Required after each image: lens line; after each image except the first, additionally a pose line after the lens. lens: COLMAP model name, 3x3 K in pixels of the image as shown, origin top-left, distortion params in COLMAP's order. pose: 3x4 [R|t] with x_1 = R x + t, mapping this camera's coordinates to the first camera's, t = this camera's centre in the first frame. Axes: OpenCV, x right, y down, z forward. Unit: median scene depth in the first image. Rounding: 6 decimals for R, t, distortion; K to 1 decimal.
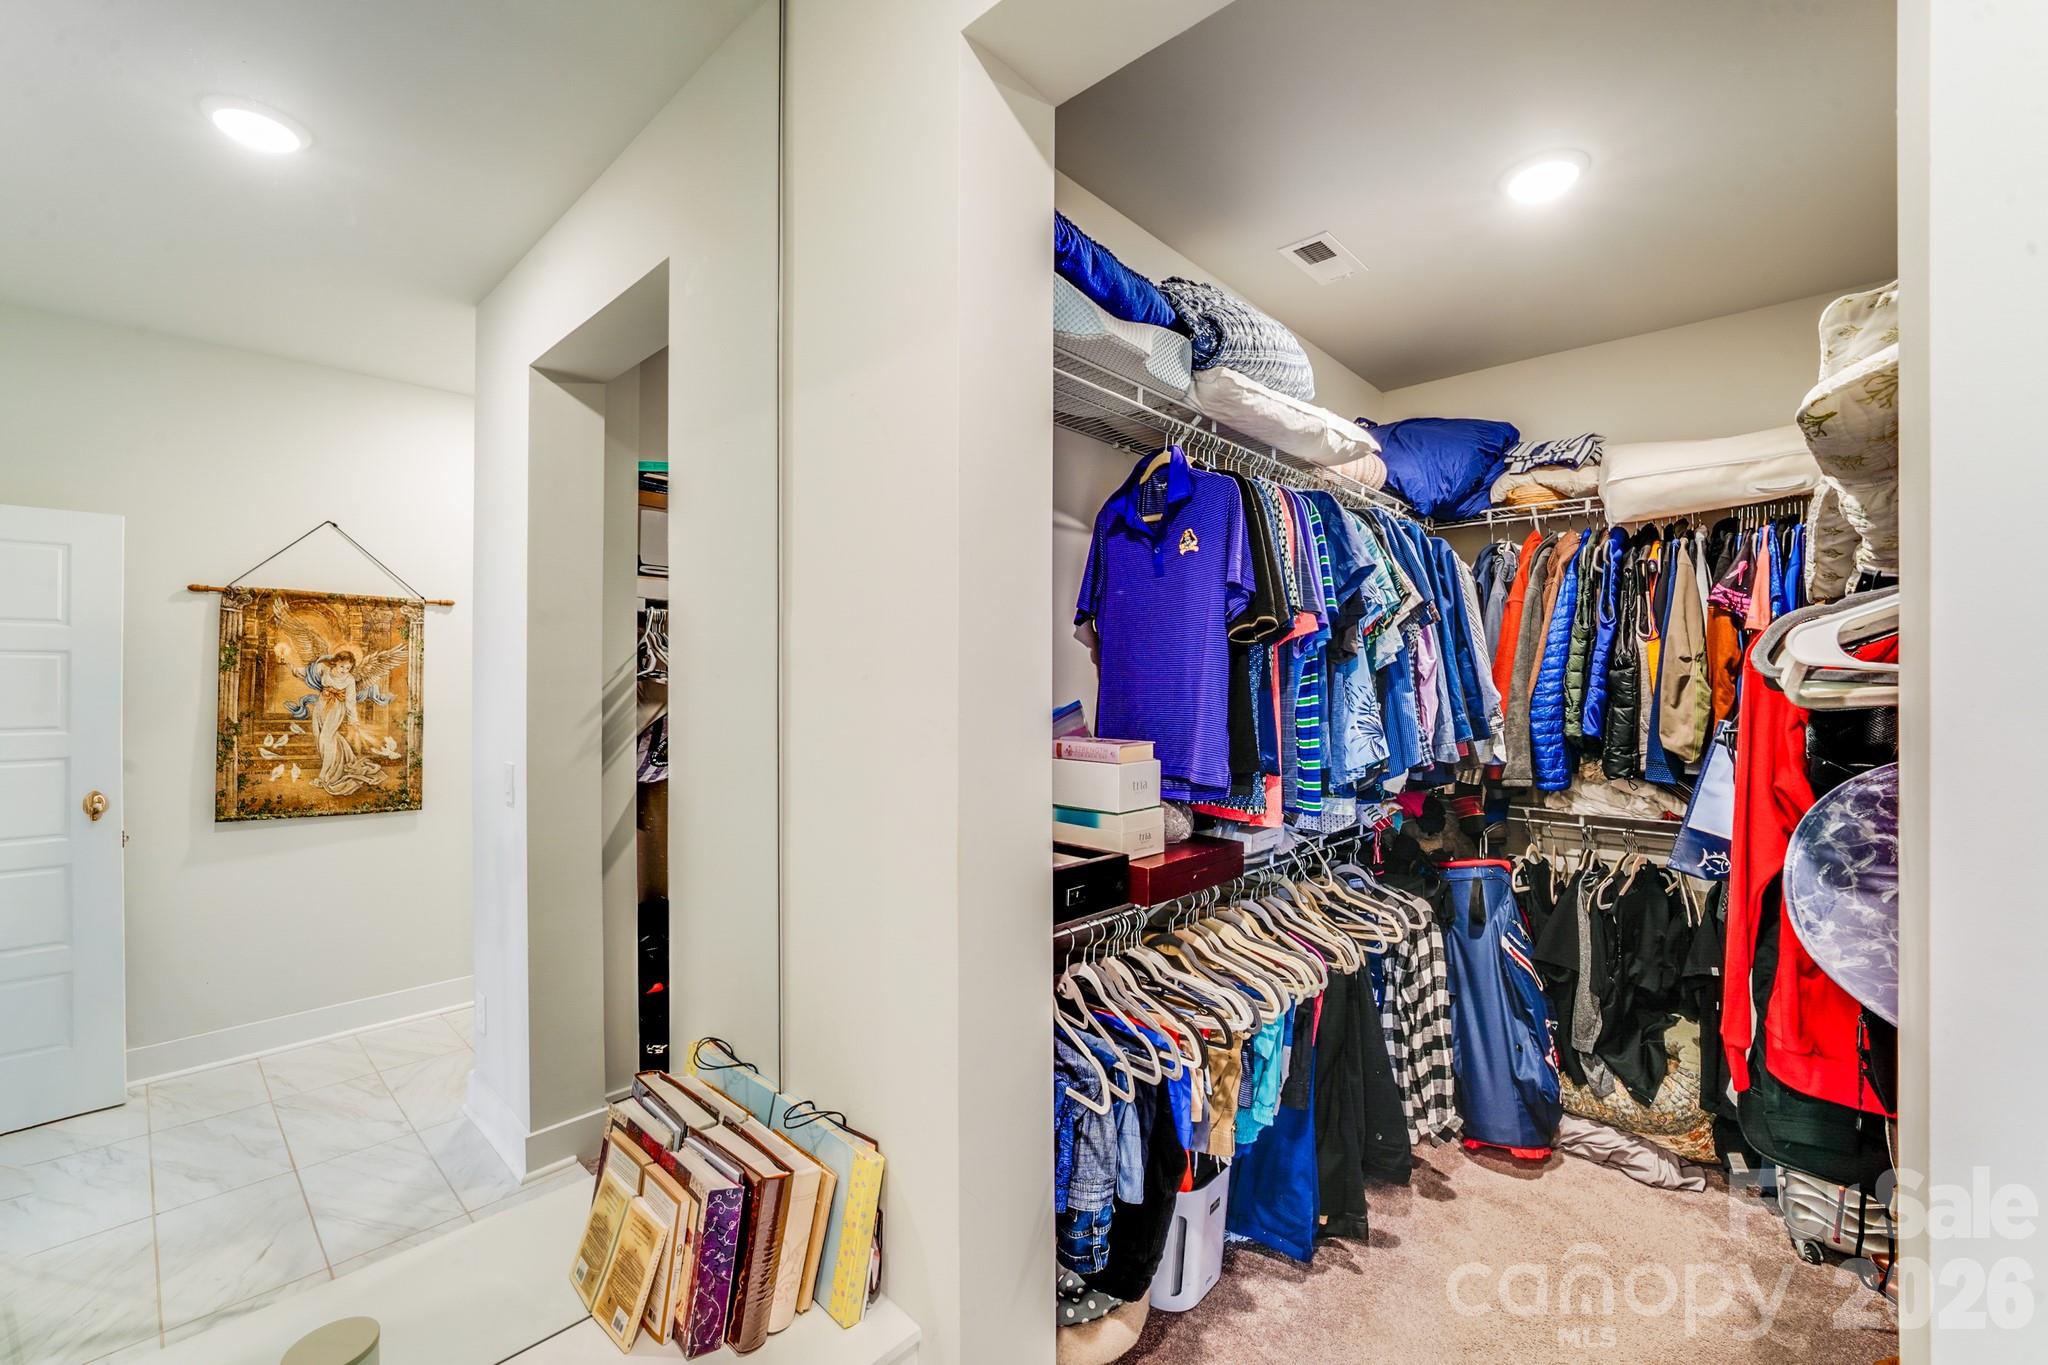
lens RADIAL K [[835.4, 0, 1020.3], [0, 835.4, 681.0], [0, 0, 1]] dist [-0.013009, 0.001129]
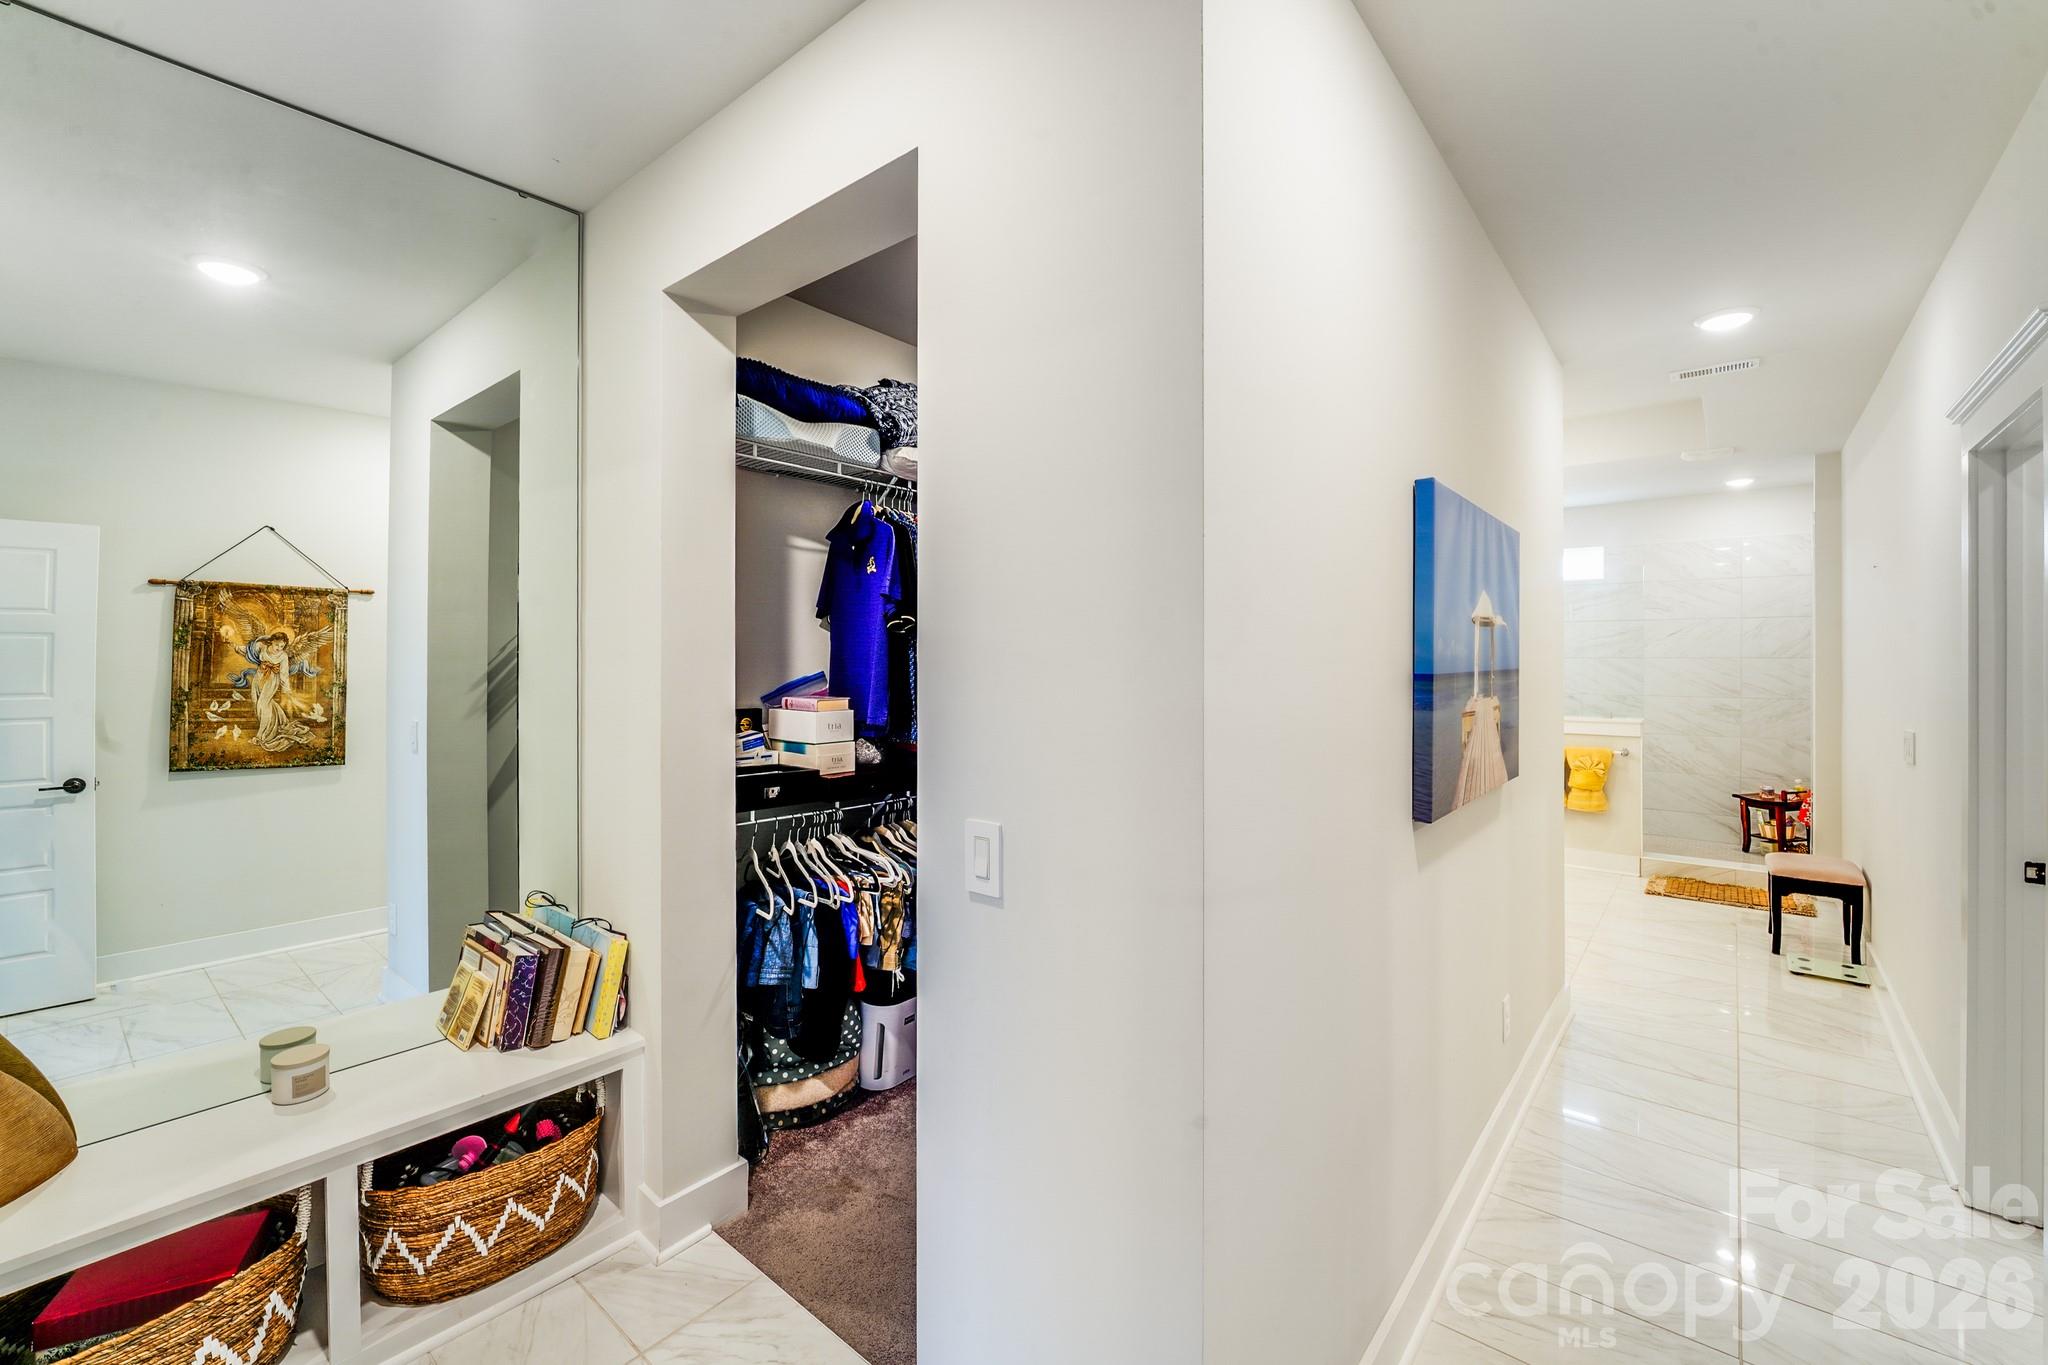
lens RADIAL K [[842.8, 0, 1025.3], [0, 842.8, 651.0], [0, 0, 1]] dist [-0.012280, -0.001046]
pose [[0.998363, 0.001172, 0.057189, 0.274347], [-0.000741, 0.999971, -0.007560, -0.000439], [-0.057197, 0.007505, 0.998335, -0.376466]]
